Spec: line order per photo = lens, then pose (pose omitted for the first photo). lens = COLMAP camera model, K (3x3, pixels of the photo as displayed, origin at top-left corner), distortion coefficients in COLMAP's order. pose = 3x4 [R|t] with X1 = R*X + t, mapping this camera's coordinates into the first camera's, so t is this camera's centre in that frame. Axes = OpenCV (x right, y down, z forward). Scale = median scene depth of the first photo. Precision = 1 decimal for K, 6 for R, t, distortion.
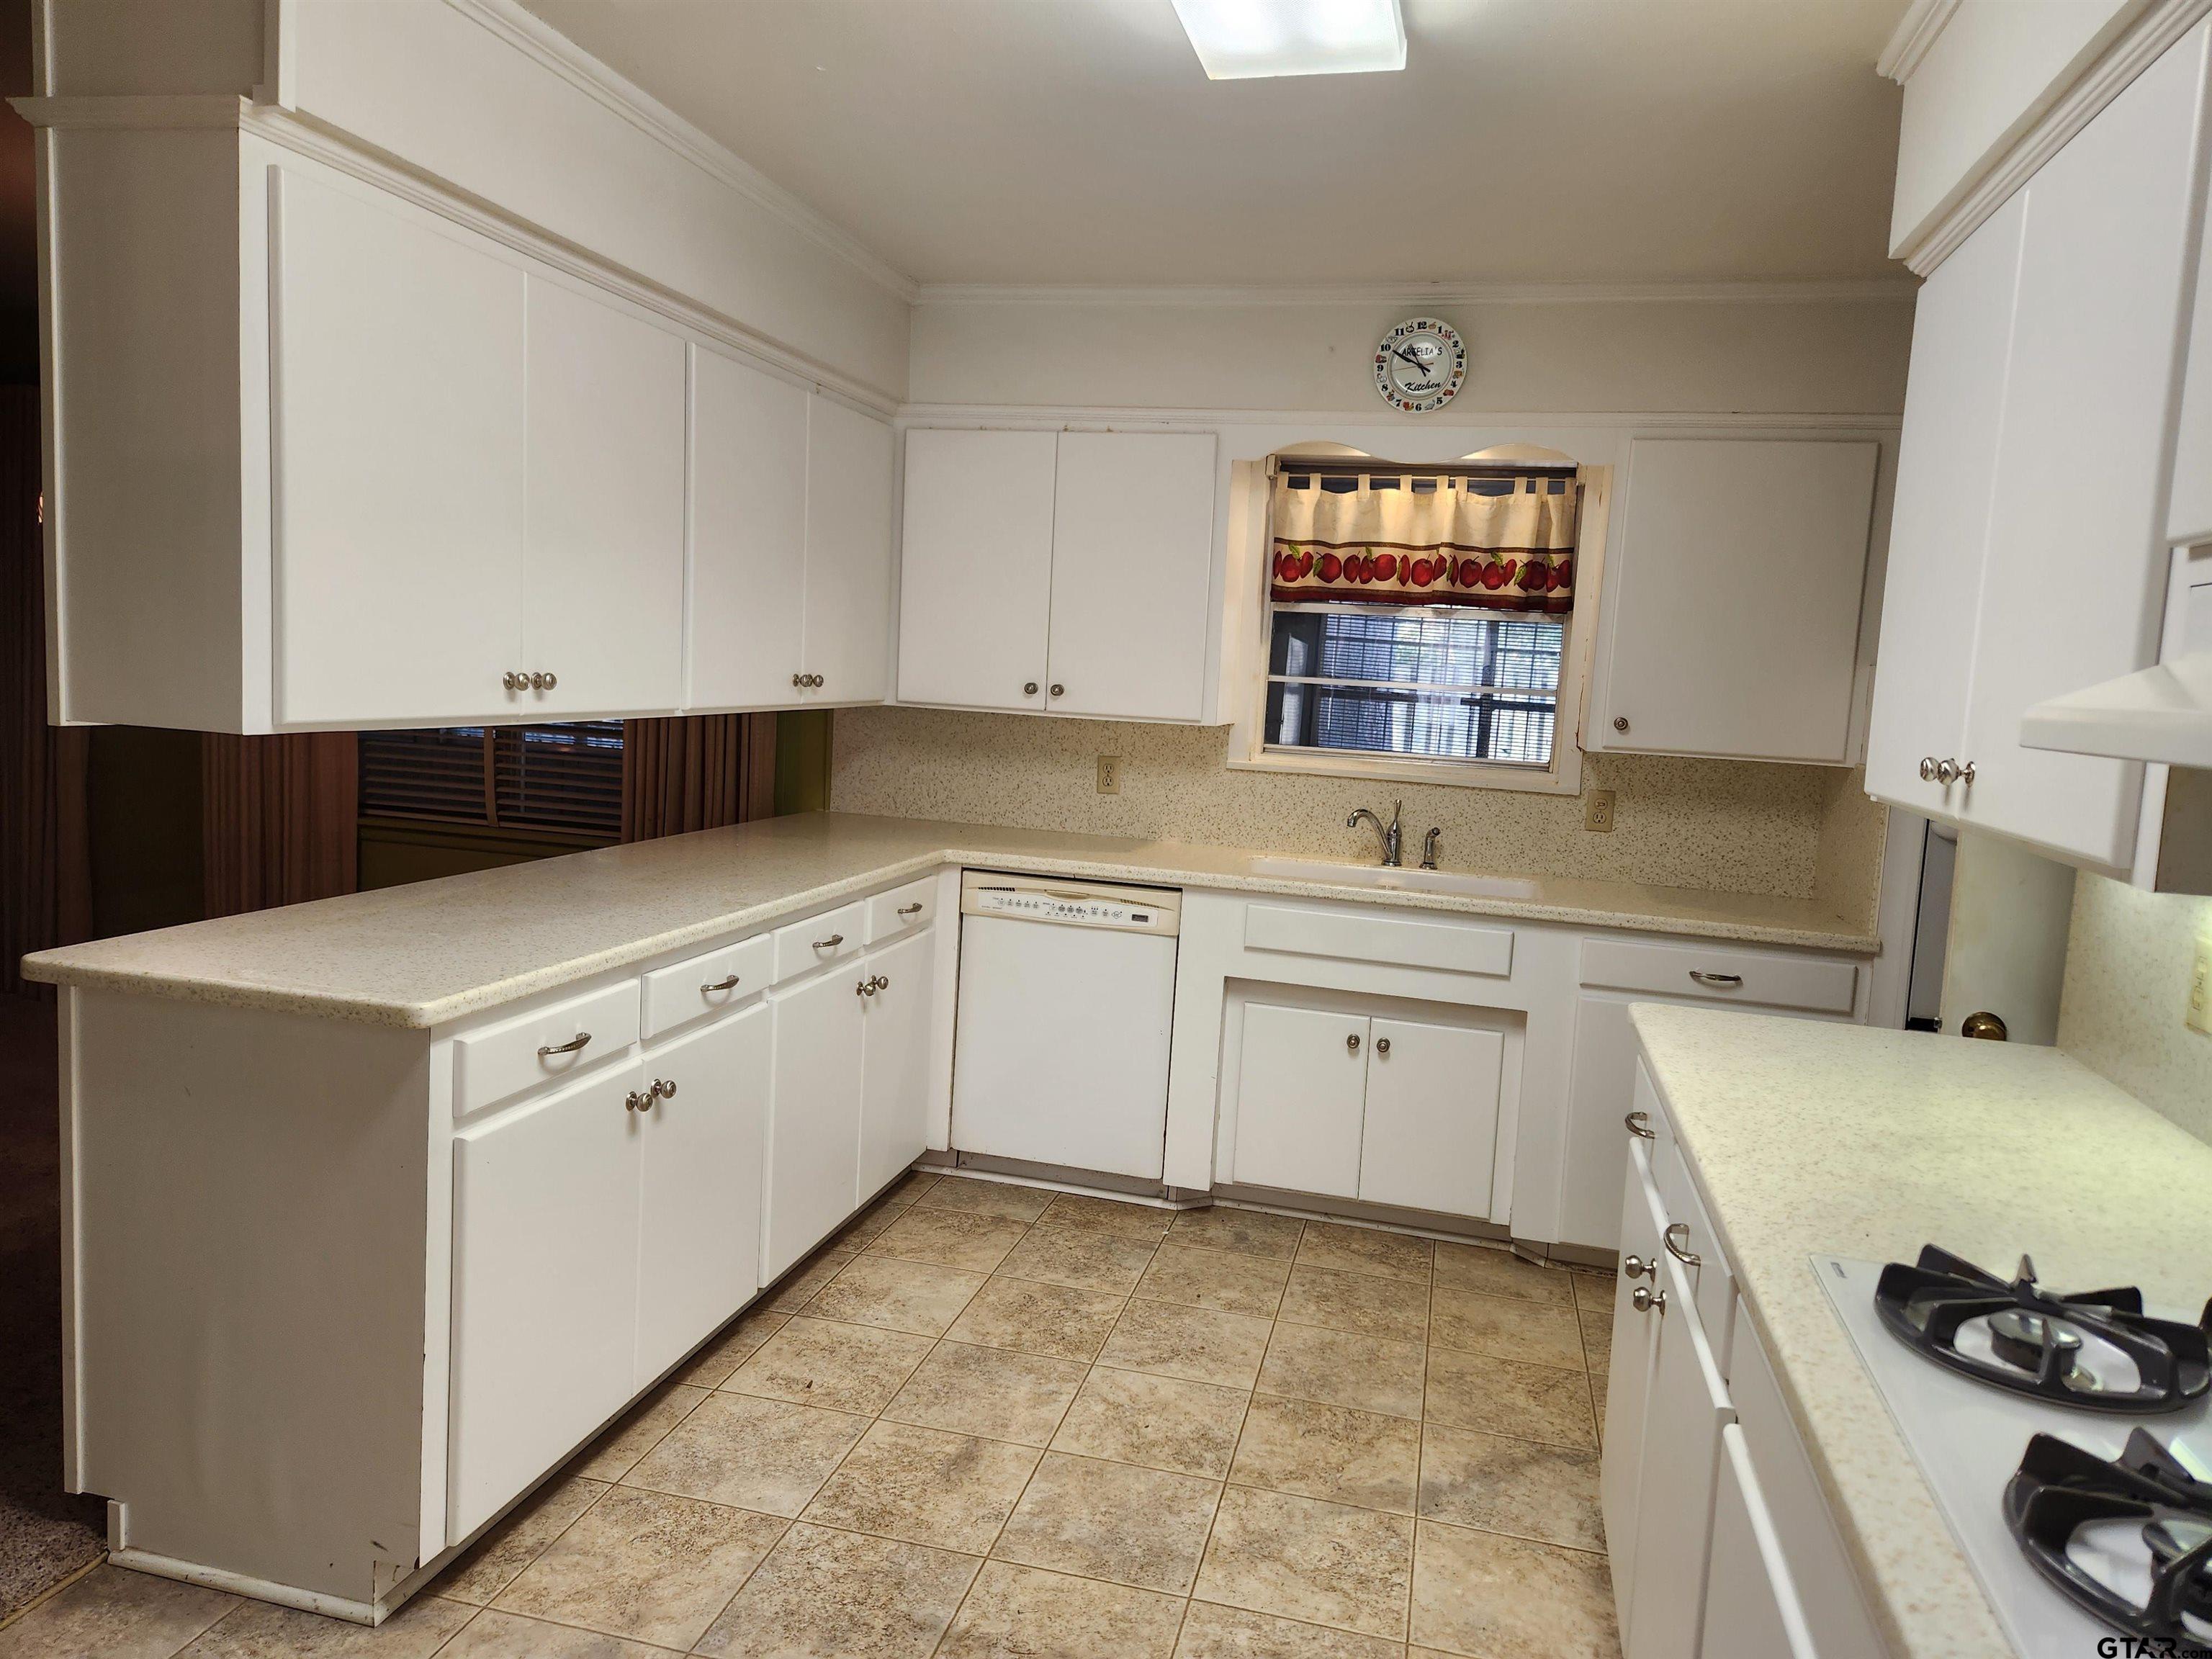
lens RADIAL K [[1462.9, 0, 1120.9], [0, 1462.9, 822.4], [0, 0, 1]] dist [0.067839, -0.060017]
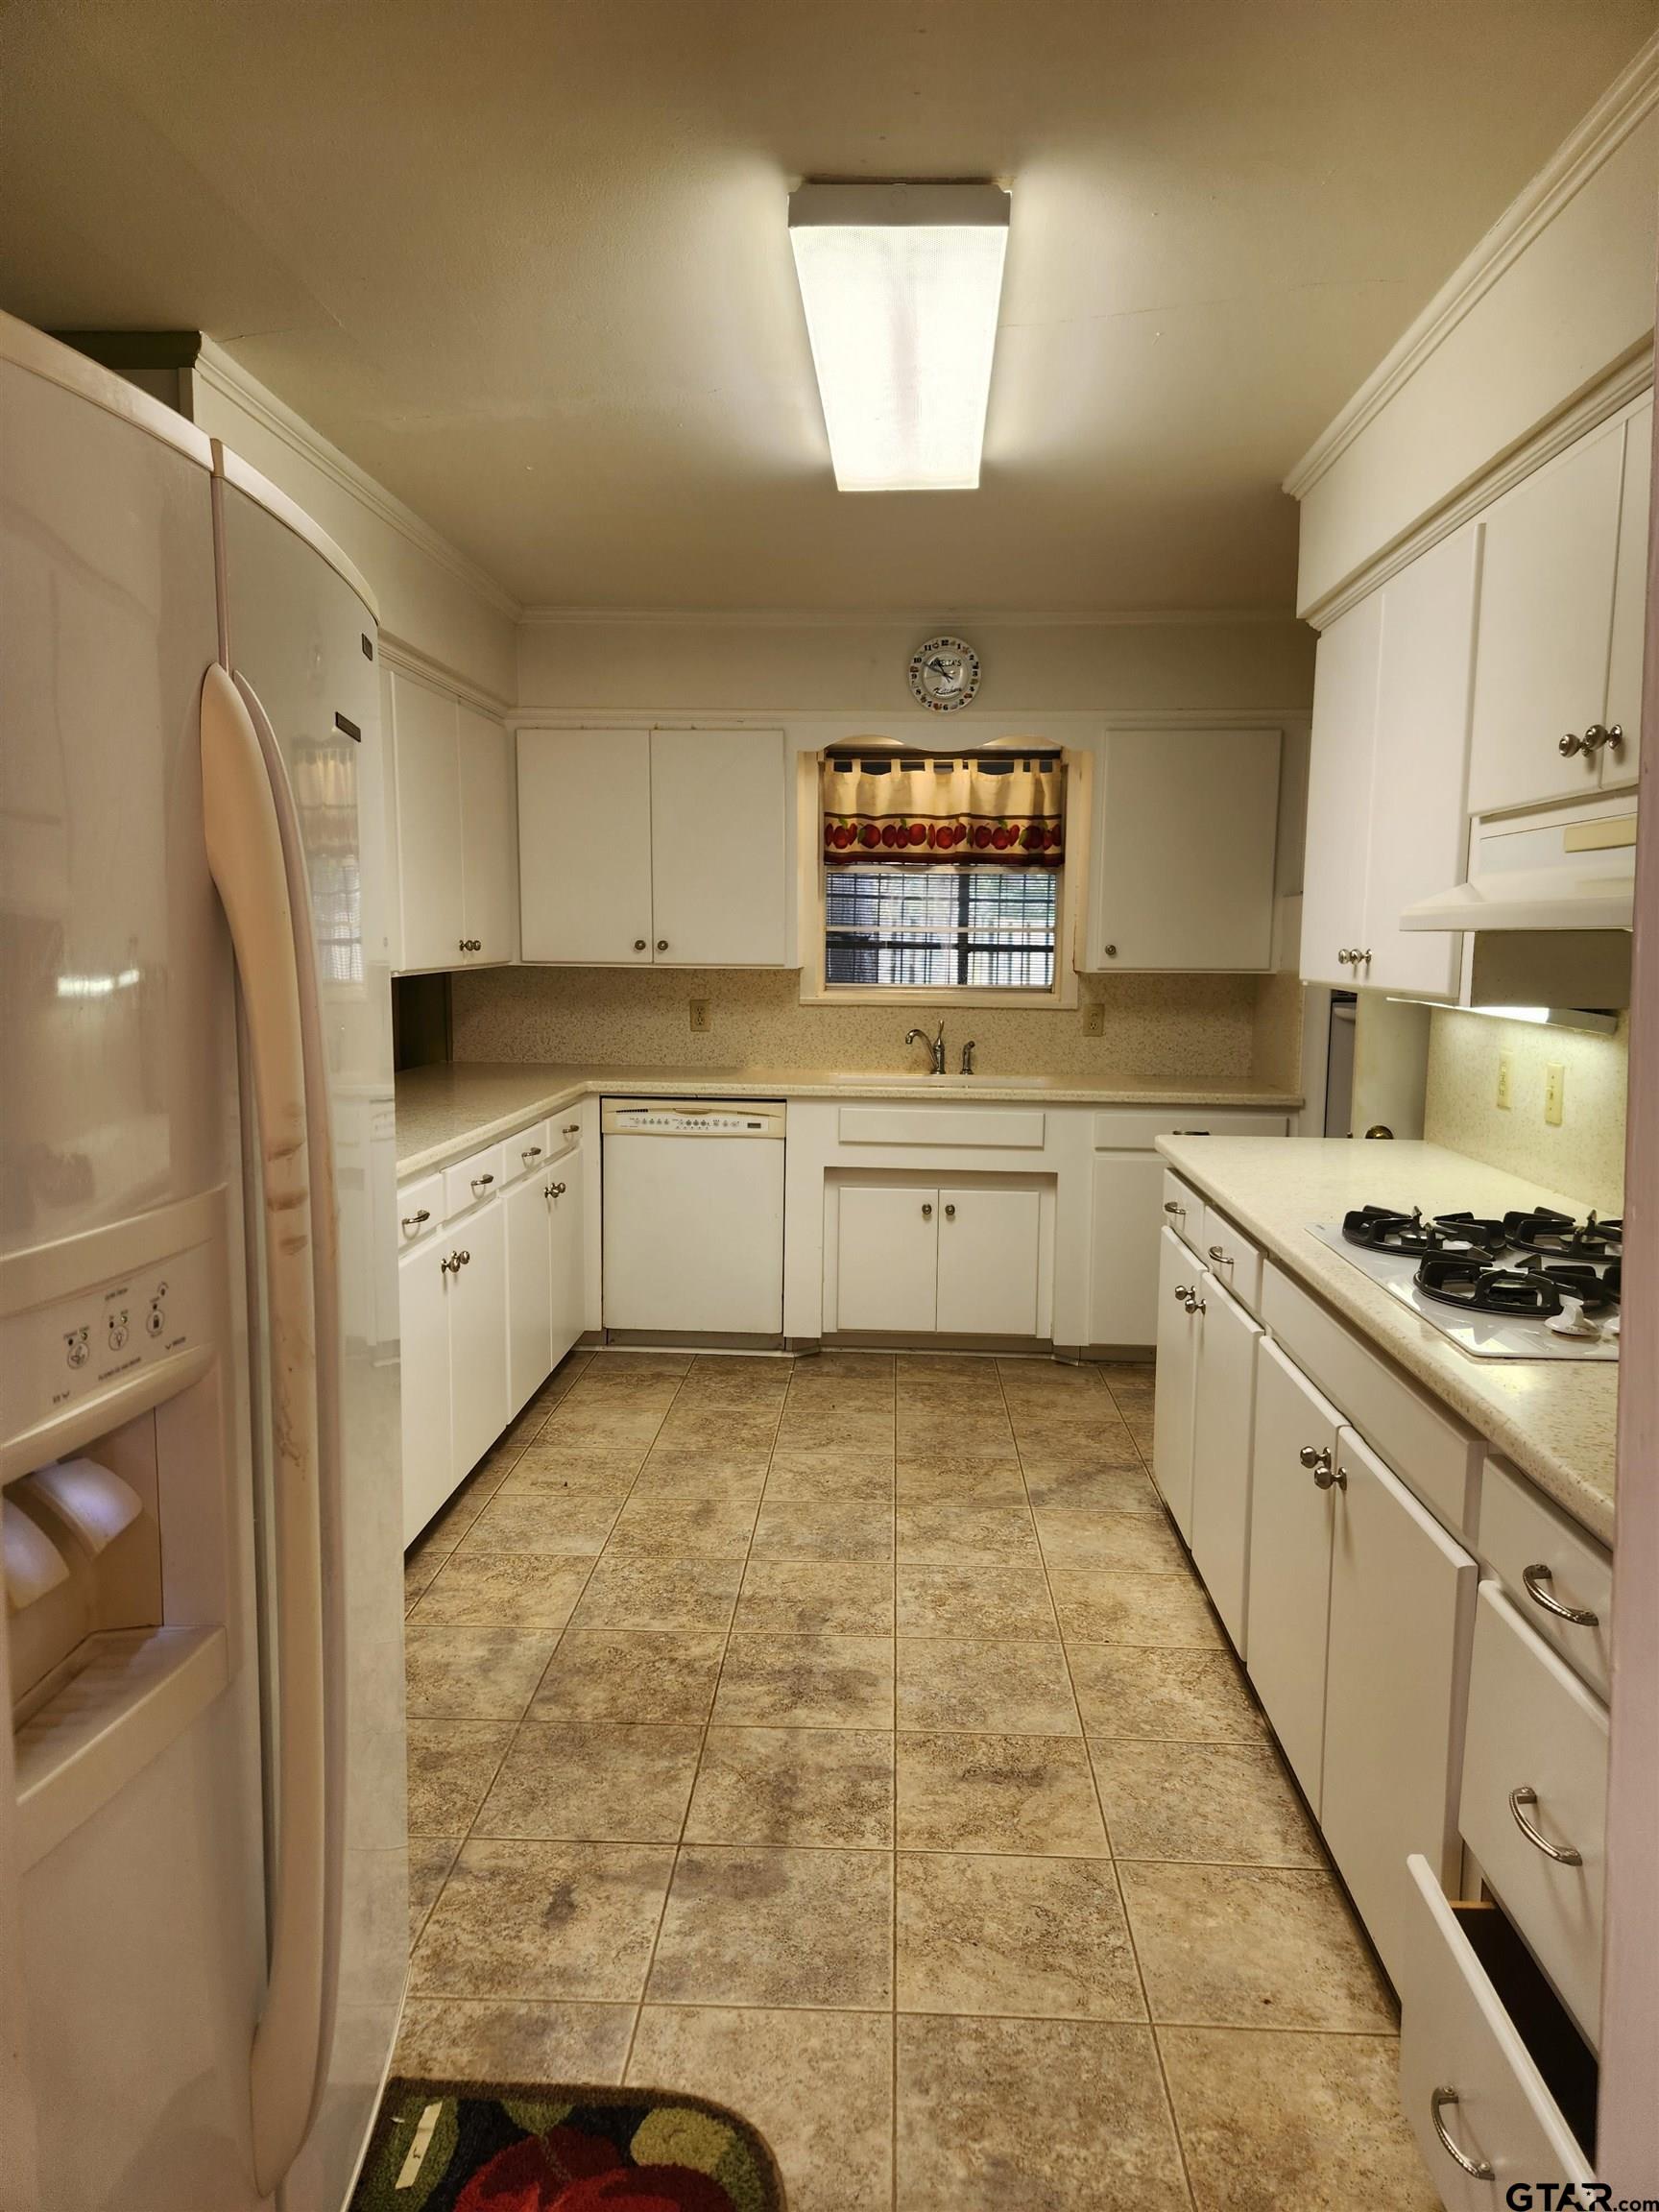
lens RADIAL K [[1462.9, 0, 819.4], [0, 1462.9, 1135.6], [0, 0, 1]] dist [0.067839, -0.060017]
pose [[0.981907, -0.070133, 0.175897, -0.152769], [0.064174, 0.997163, 0.039351, 0.028905], [-0.178158, -0.027351, 0.983622, -0.235436]]
